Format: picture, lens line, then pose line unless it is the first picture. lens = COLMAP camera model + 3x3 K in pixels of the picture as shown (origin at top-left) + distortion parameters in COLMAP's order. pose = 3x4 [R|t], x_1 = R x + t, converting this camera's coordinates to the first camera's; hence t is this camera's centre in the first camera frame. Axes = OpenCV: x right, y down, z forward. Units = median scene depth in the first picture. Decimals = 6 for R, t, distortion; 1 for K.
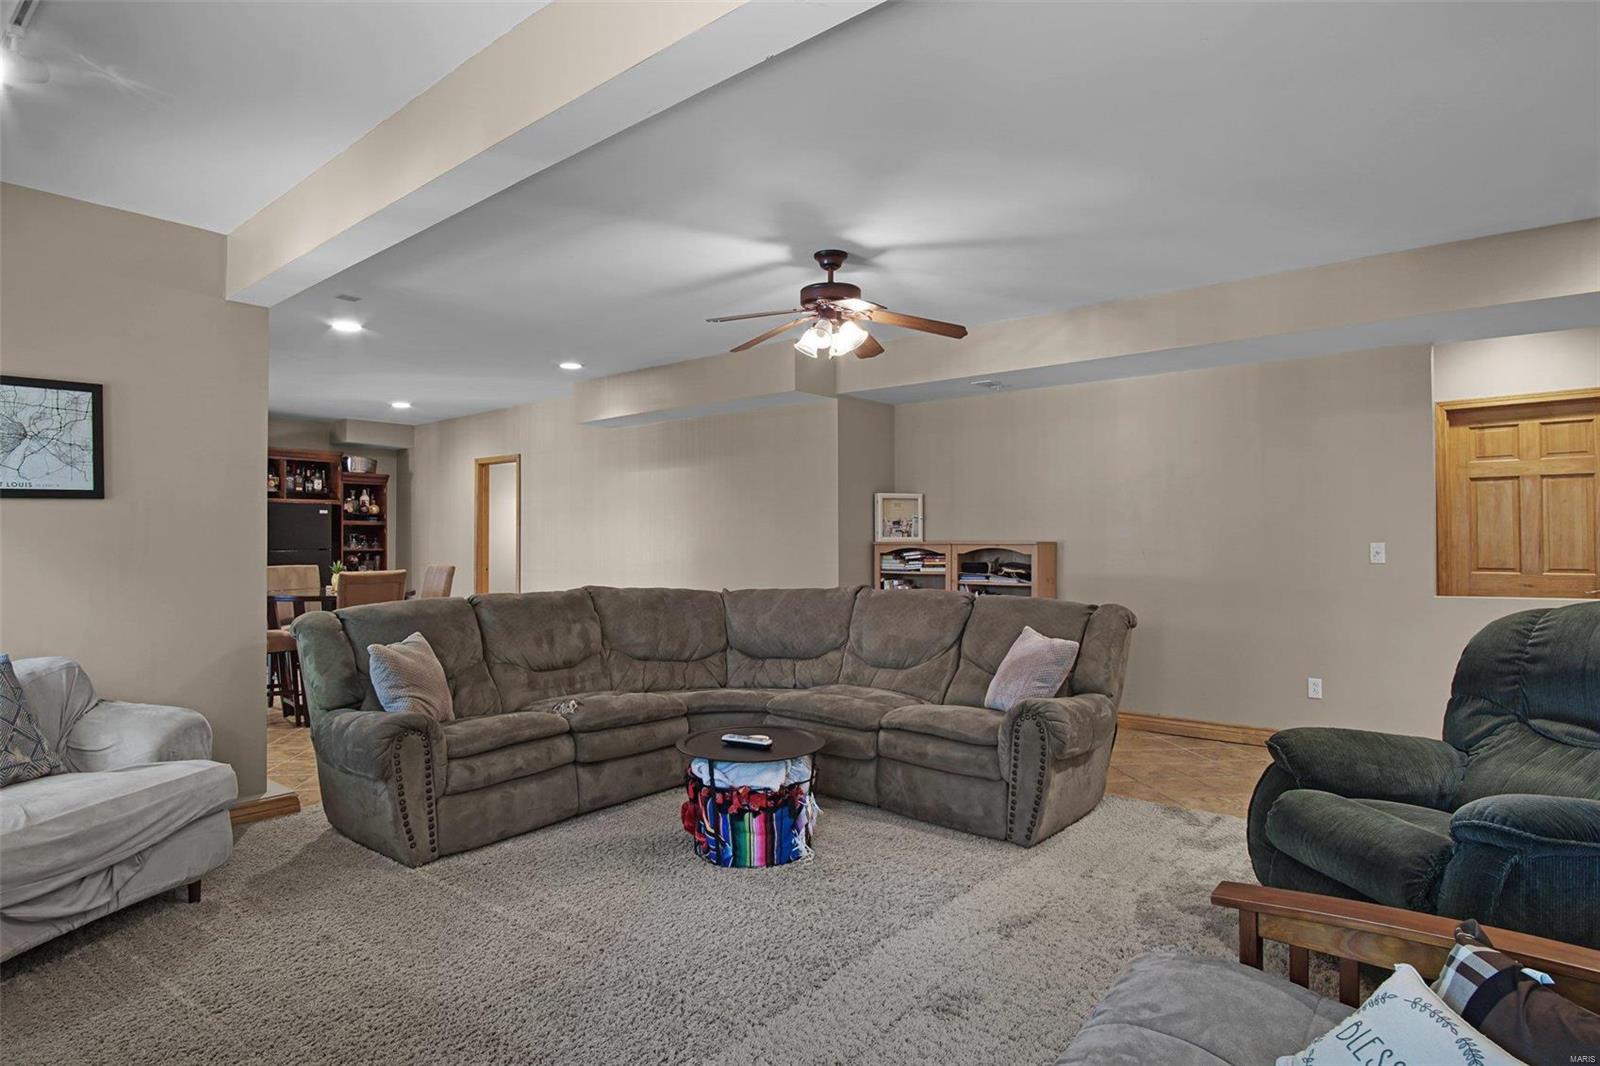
lens RADIAL K [[860.5, 0, 799.5], [0, 860.5, 537.6], [0, 0, 1]] dist [-0.028439, 0.005531]
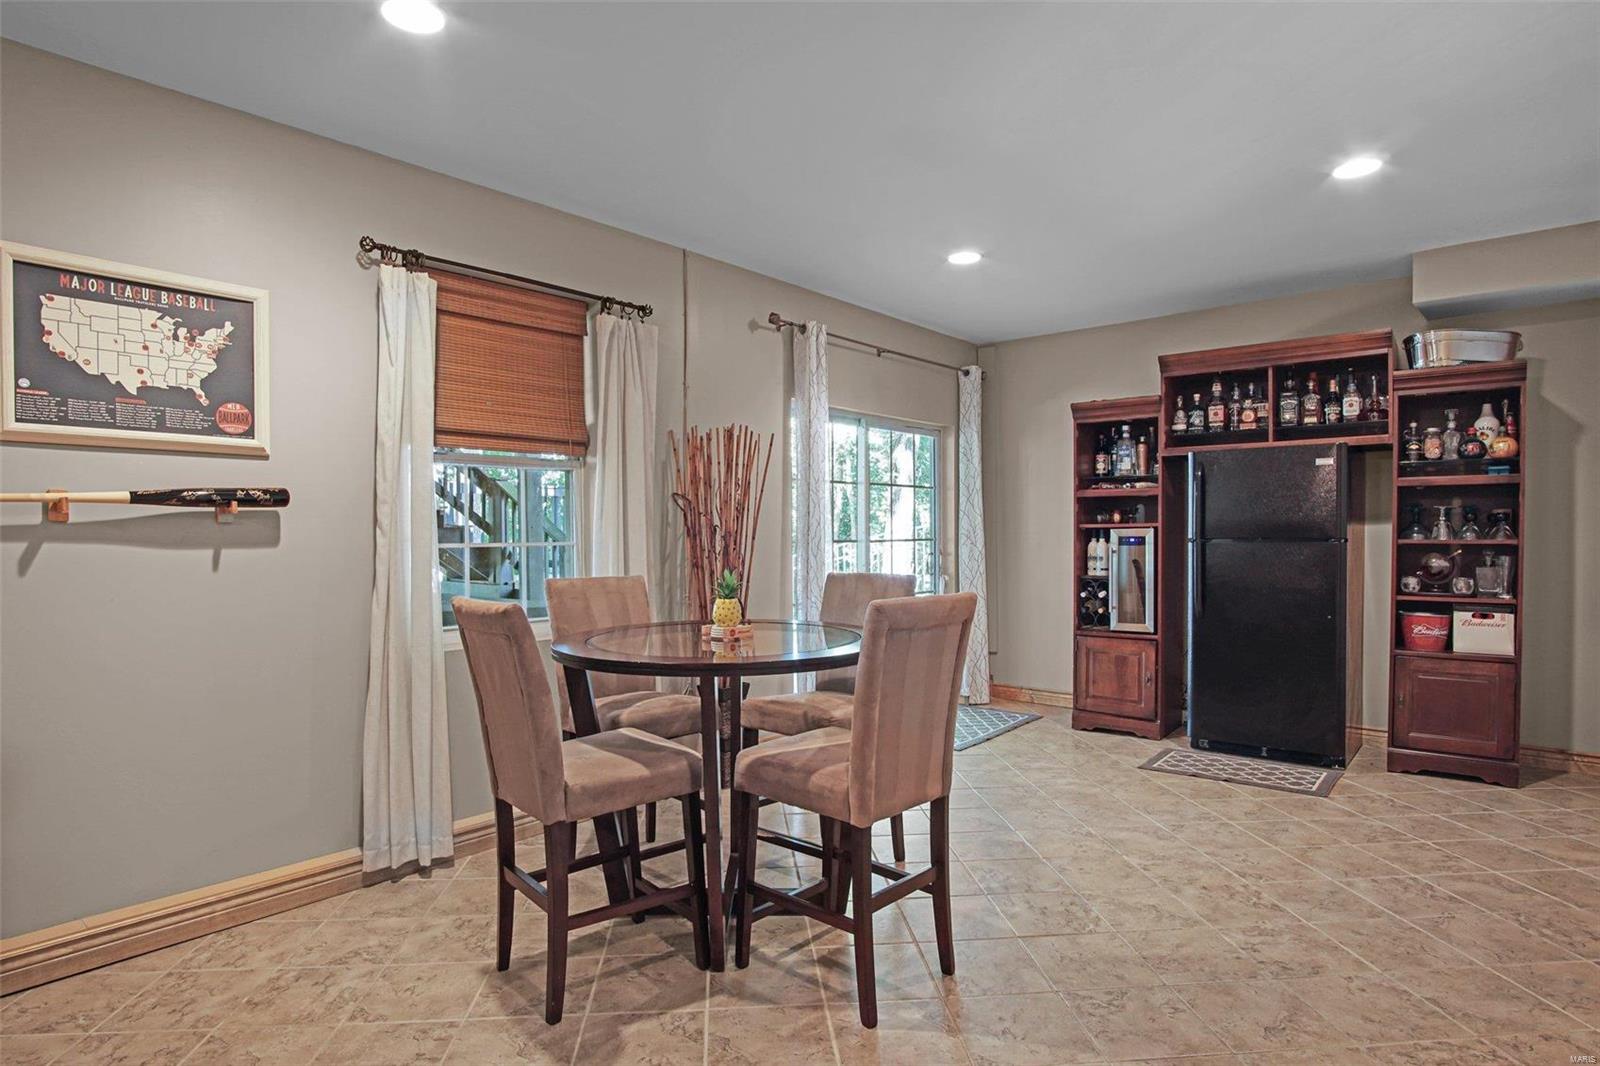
lens RADIAL K [[860.5, 0, 800.1], [0, 860.5, 533.6], [0, 0, 1]] dist [-0.028439, 0.005531]
pose [[-0.018783, 0.004984, -0.999811, -0.070460], [0.010716, 0.999931, 0.004784, 0.004326], [0.999766, -0.010624, -0.018835, 0.670514]]
